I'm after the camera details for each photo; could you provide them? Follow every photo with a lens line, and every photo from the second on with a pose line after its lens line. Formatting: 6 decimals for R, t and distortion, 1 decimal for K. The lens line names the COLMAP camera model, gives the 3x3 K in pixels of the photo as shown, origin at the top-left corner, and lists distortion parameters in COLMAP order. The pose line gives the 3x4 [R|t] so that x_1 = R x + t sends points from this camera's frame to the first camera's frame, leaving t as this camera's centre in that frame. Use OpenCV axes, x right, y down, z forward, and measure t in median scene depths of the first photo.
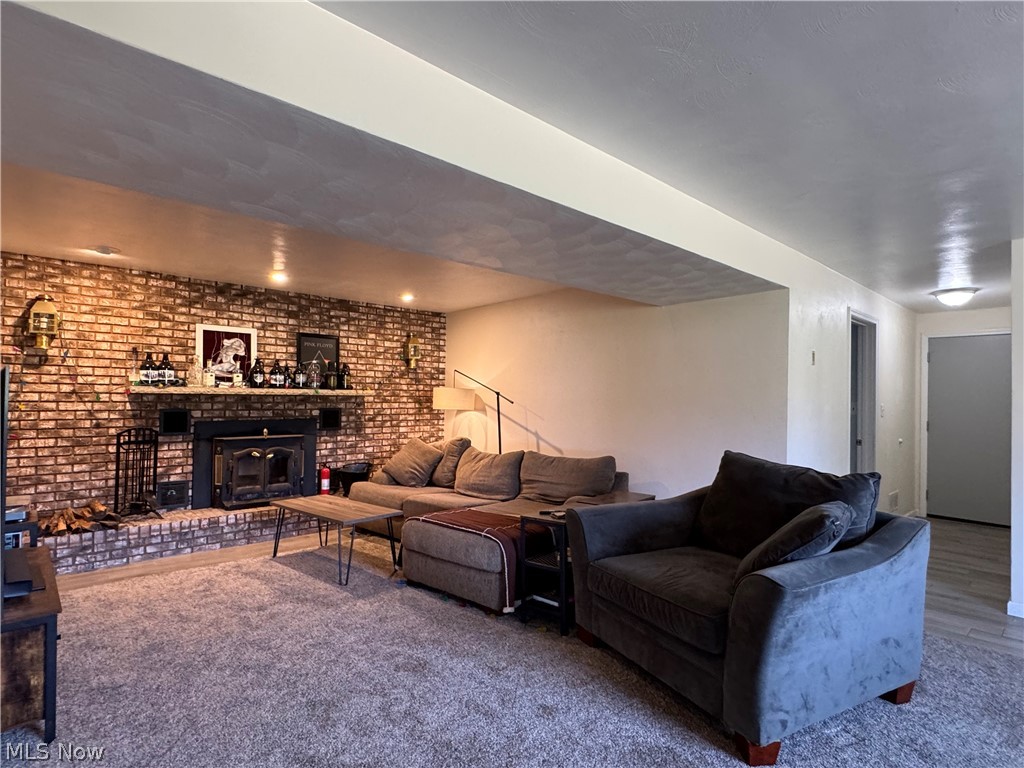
lens RADIAL K [[537.6, 0, 510.8], [0, 537.6, 384.3], [0, 0, 1]] dist [-0.003288, -0.000213]
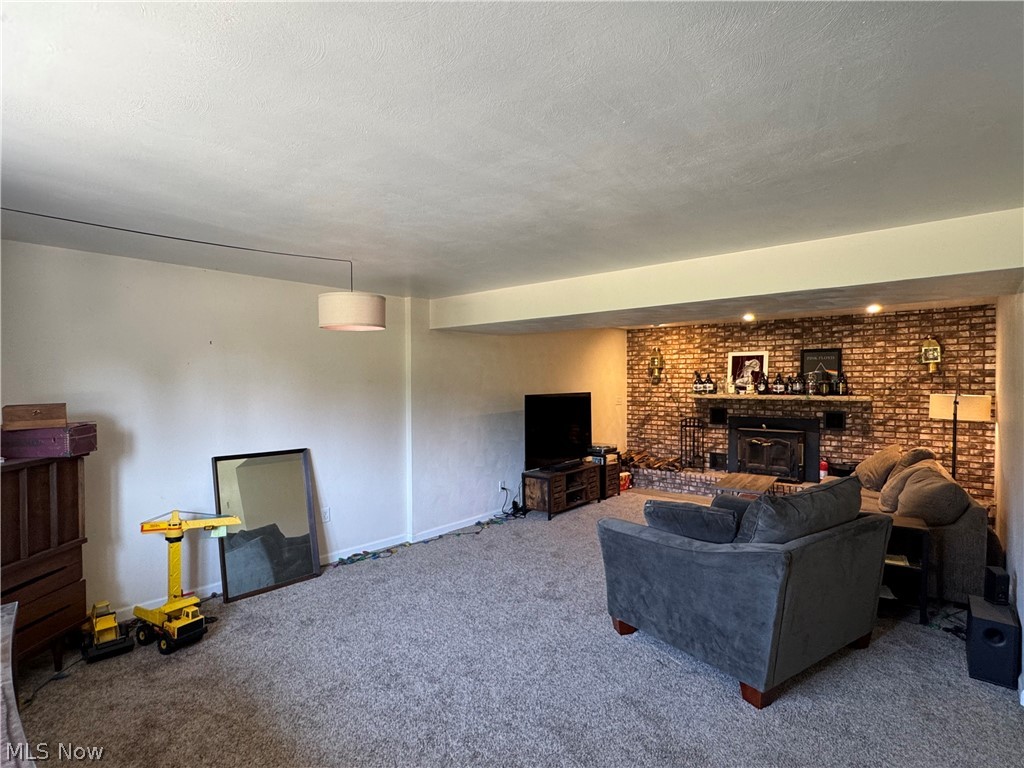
lens RADIAL K [[537.6, 0, 511.3], [0, 537.6, 384.6], [0, 0, 1]] dist [-0.003288, -0.000213]
pose [[0.106029, -0.006308, -0.994343, 0.849334], [0.025905, 0.999658, -0.003579, -0.030779], [0.994026, -0.025379, 0.106156, 0.212122]]
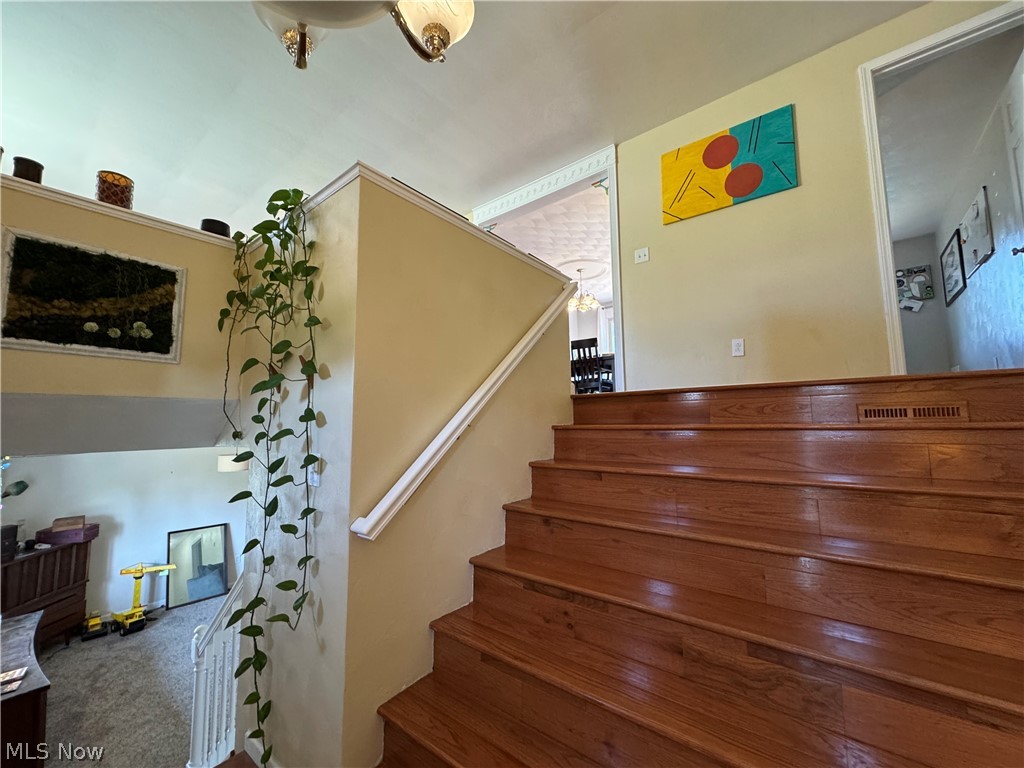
lens RADIAL K [[411.3, 0, 510.8], [0, 411.3, 385.7], [0, 0, 1]] dist [-0.000473, -0.000041]
pose [[0.149218, -0.113875, -0.982225, 1.674747], [0.026215, 0.993453, -0.111194, -0.295578], [0.988457, -0.009157, 0.151227, 0.909339]]
